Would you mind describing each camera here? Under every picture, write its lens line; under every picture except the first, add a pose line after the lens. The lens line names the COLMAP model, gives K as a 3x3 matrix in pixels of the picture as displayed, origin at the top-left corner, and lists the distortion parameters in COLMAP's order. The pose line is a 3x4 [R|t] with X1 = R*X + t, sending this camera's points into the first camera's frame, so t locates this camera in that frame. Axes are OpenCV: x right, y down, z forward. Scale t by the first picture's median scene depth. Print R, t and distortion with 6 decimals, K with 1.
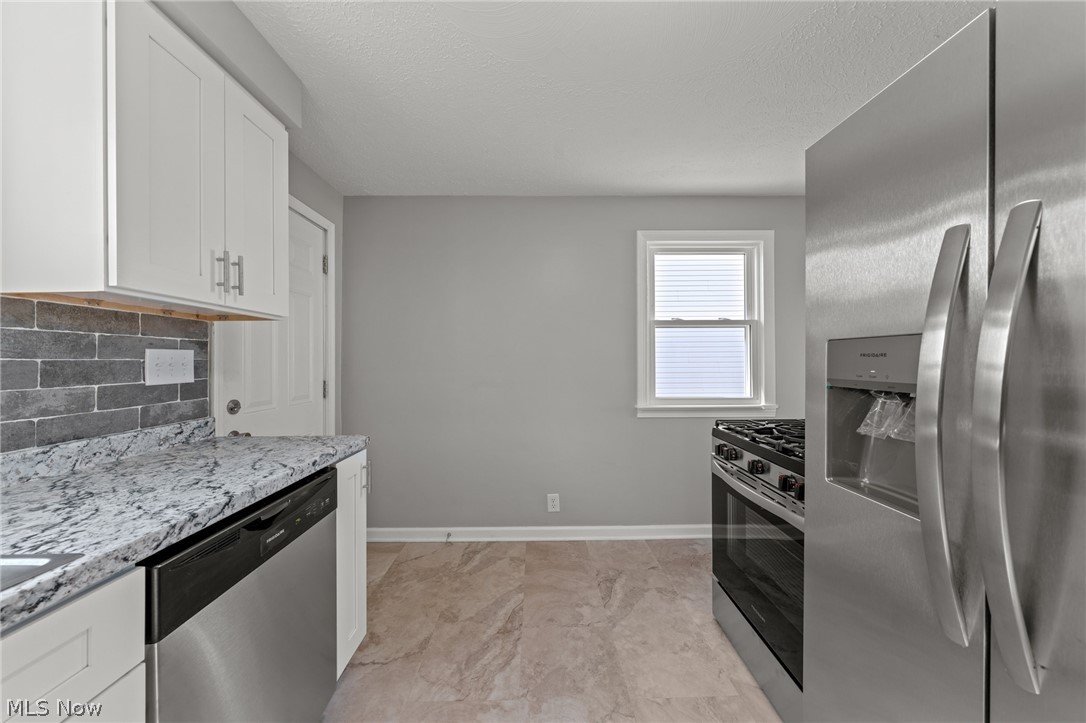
lens RADIAL K [[367.7, 0, 543.0], [0, 367.7, 361.5], [0, 0, 1]] dist [-0.004848, -0.000187]
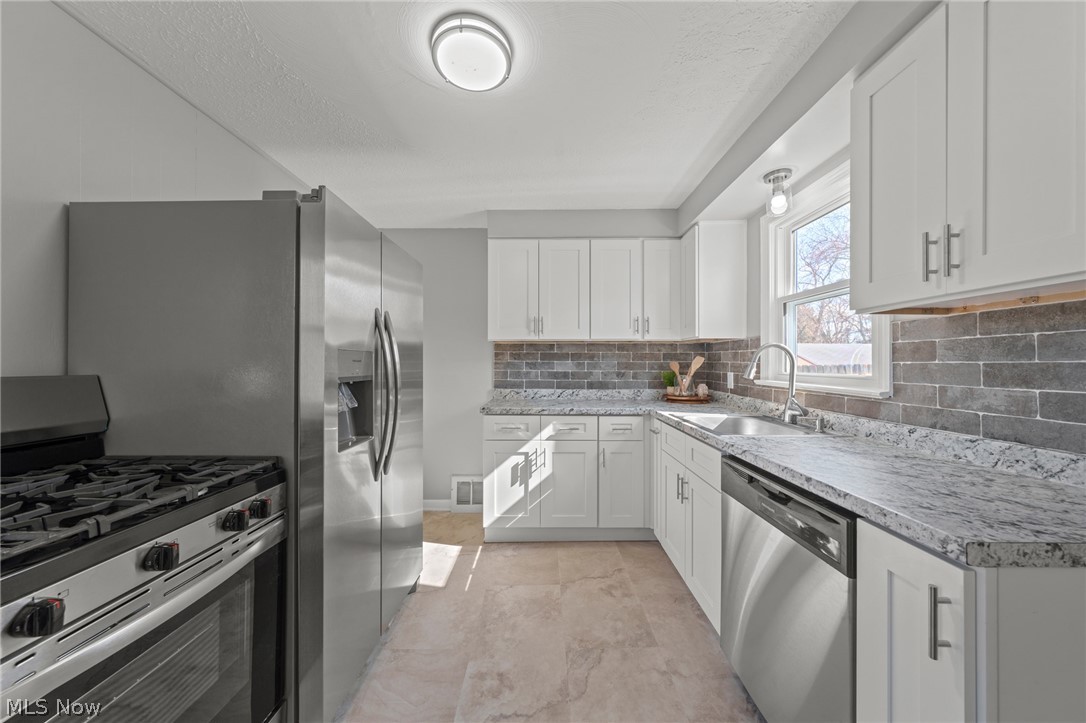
lens RADIAL K [[367.7, 0, 543.0], [0, 367.7, 361.5], [0, 0, 1]] dist [-0.004848, -0.000187]
pose [[-0.999850, 0.000612, 0.017294, -0.004916], [0.000518, 0.999985, -0.005479, -0.001821], [-0.017297, -0.005469, -0.999835, 2.042272]]
